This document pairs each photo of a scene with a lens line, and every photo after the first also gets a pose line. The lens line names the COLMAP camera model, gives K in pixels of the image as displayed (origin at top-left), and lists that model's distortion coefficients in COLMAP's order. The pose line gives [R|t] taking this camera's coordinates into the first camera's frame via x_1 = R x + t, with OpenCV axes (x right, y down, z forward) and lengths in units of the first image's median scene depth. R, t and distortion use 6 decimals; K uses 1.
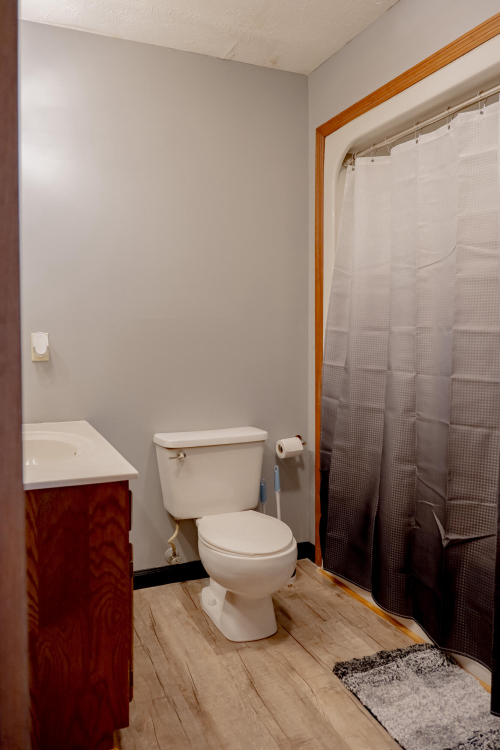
lens RADIAL K [[533.5, 0, 218.8], [0, 533.5, 345.4], [0, 0, 1]] dist [-0.020194, 0.005966]
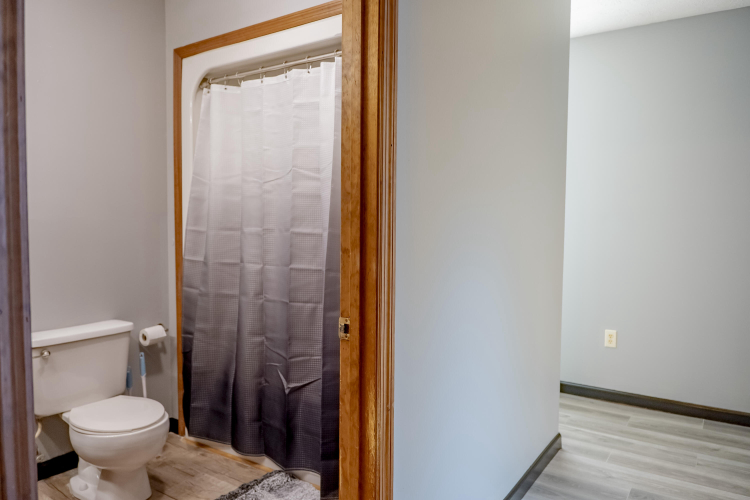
lens RADIAL K [[533.5, 0, 374.1], [0, 533.5, 249.9], [0, 0, 1]] dist [-0.020194, 0.005966]
pose [[0.832453, -0.024449, 0.553555, -0.108938], [0.006902, 0.999406, 0.033761, -0.023435], [-0.554052, -0.024284, 0.832128, -0.199646]]
